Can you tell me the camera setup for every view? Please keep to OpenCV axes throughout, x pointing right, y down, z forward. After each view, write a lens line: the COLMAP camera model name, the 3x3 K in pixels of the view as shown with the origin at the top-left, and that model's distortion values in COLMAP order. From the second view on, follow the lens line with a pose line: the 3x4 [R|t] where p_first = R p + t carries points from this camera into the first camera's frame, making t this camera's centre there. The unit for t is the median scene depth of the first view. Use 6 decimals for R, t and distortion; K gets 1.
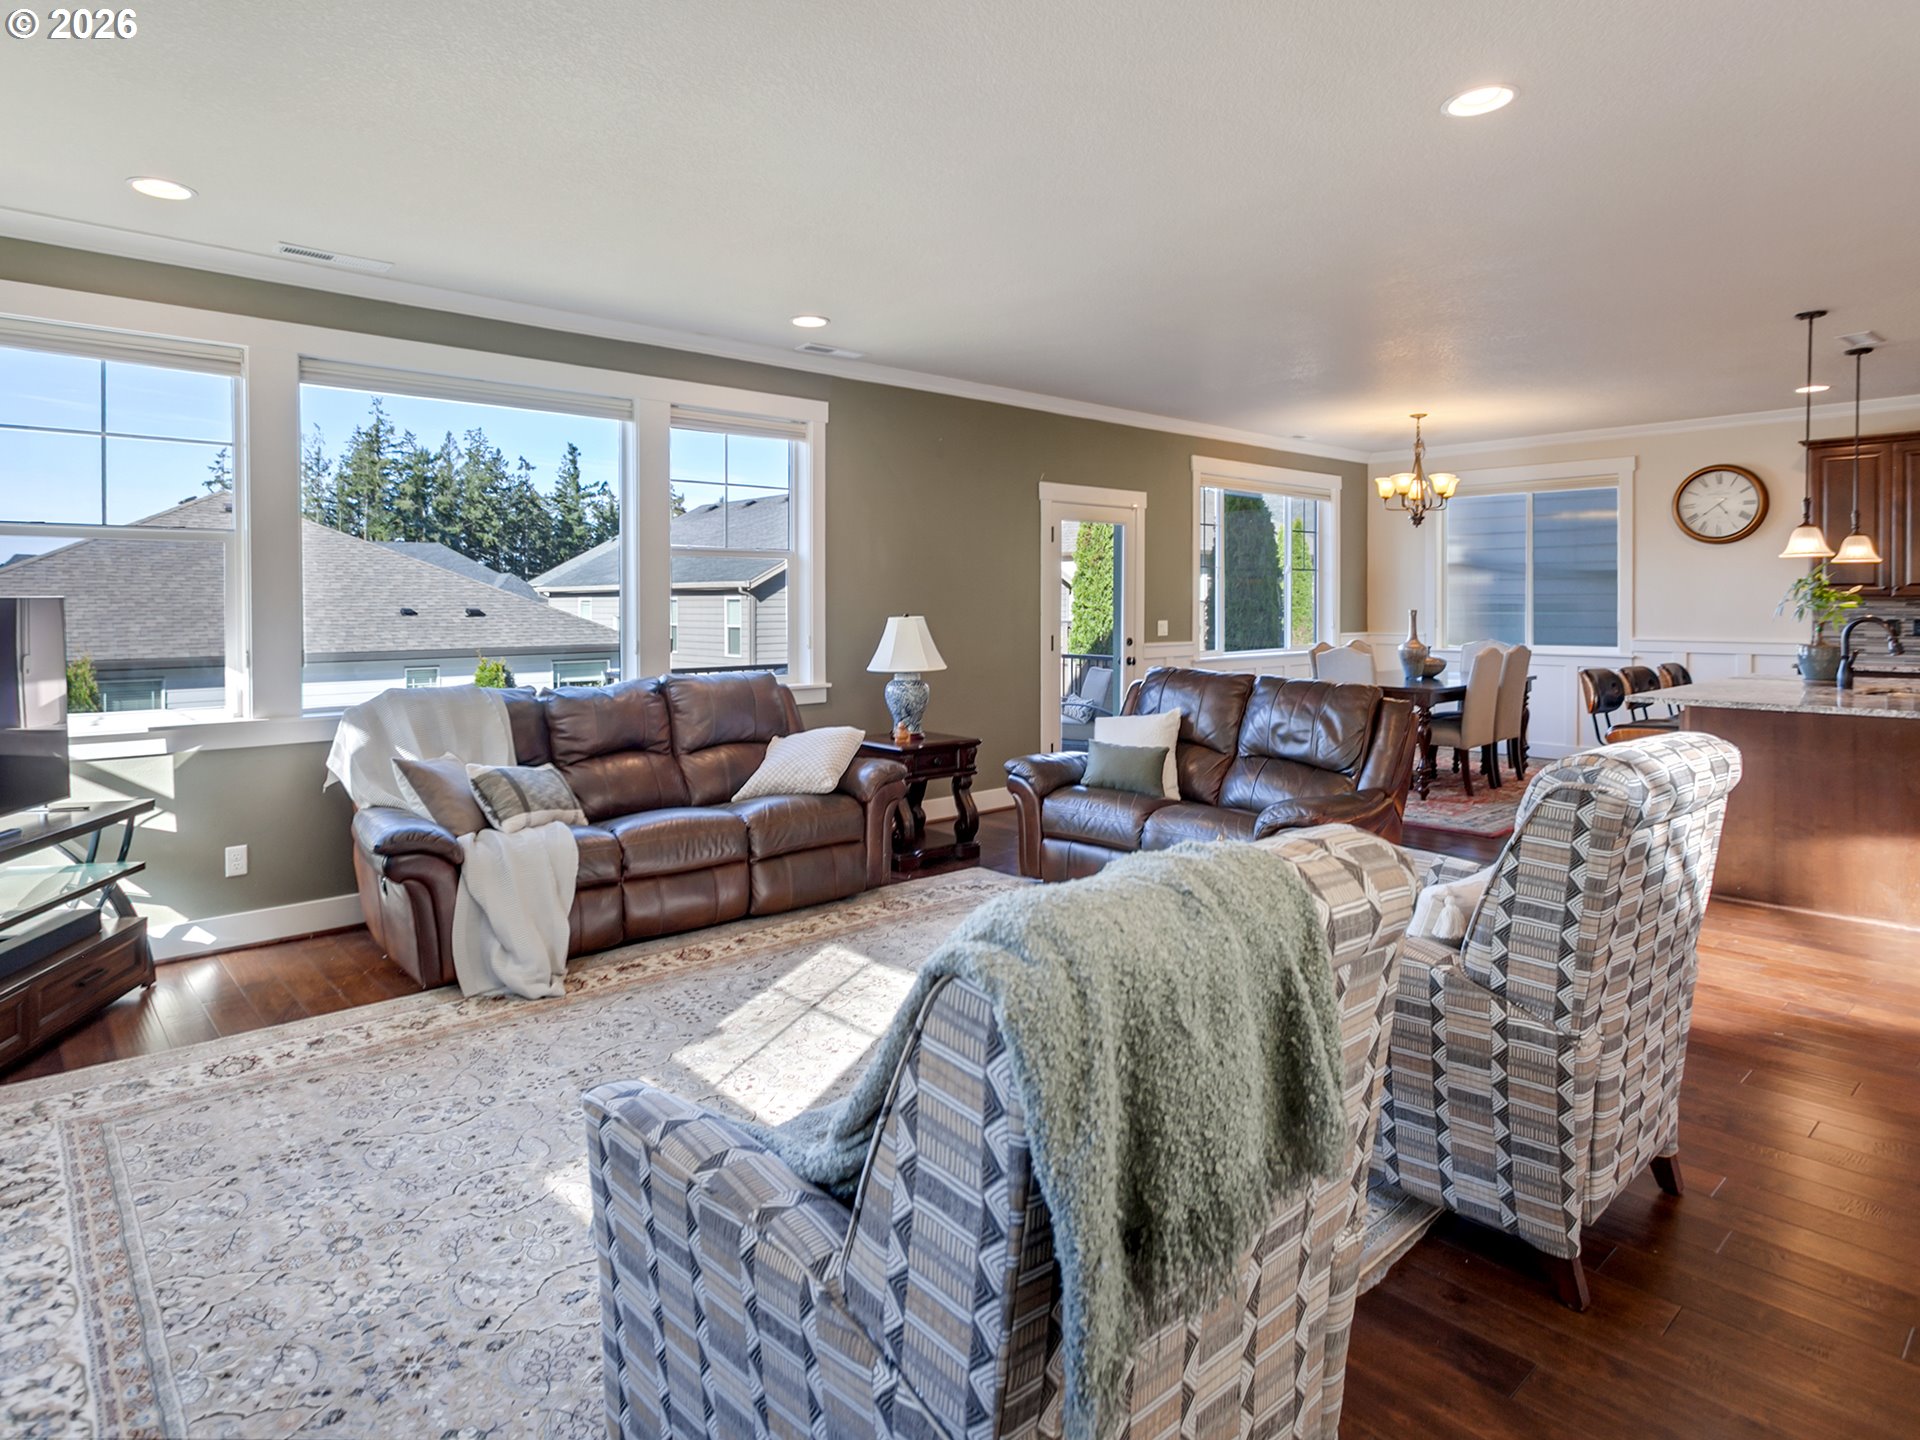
lens RADIAL K [[1089.9, 0, 962.6], [0, 1089.9, 614.1], [0, 0, 1]] dist [0.012460, -0.001078]
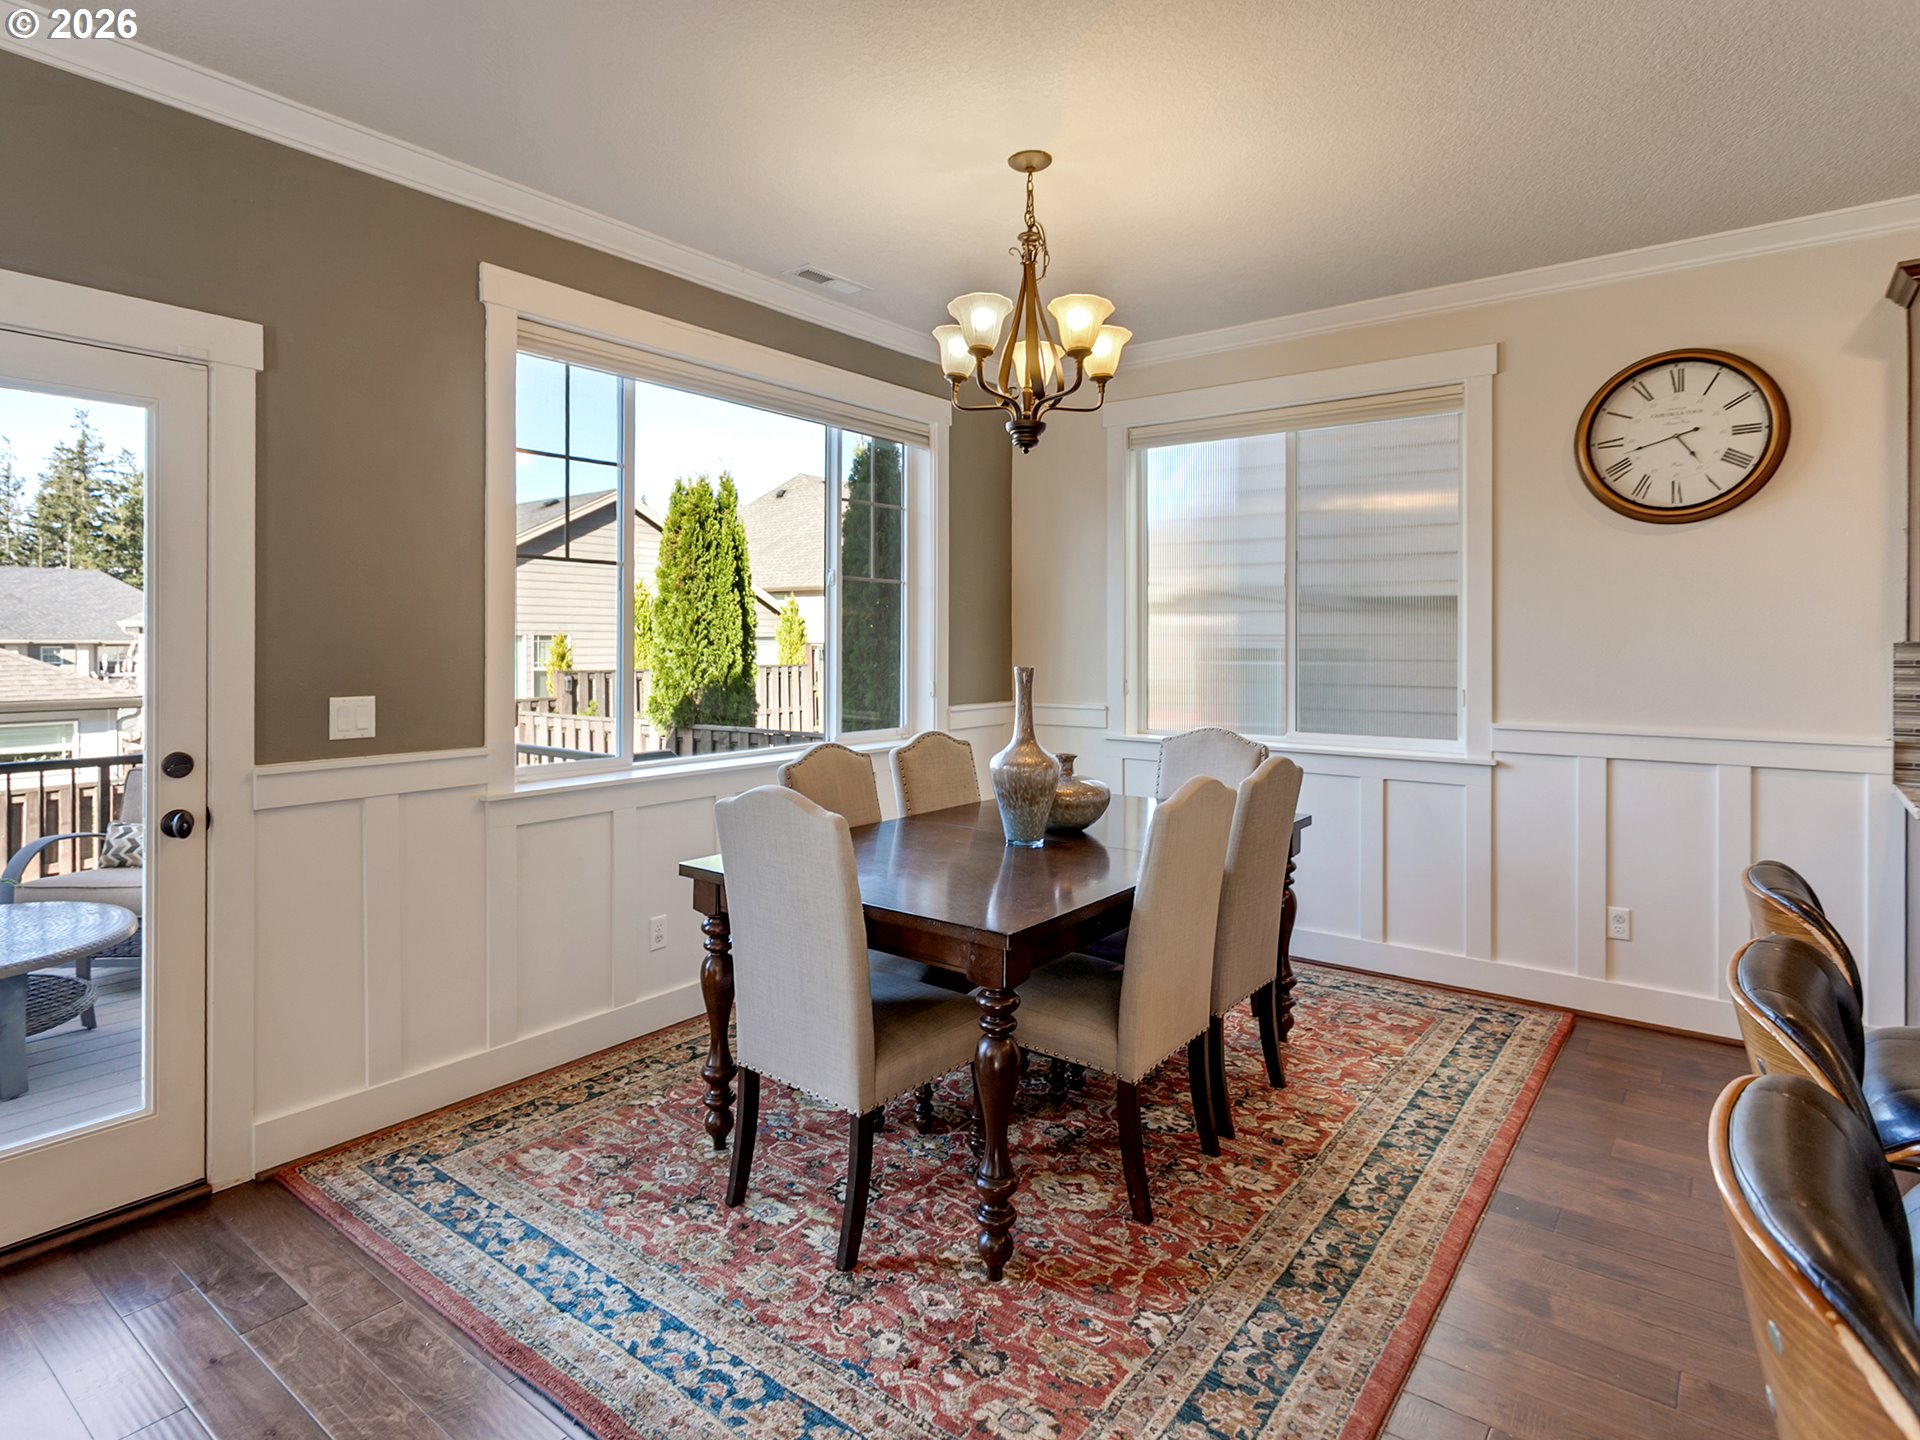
lens RADIAL K [[1070.3, 0, 946.7], [0, 1070.3, 641.6], [0, 0, 1]] dist [0.009276, 0.005816]
pose [[0.984165, 0.003471, 0.177221, 0.295216], [-0.001582, 0.999940, -0.010800, -0.008502], [-0.177248, 0.010349, 0.984112, 0.583136]]
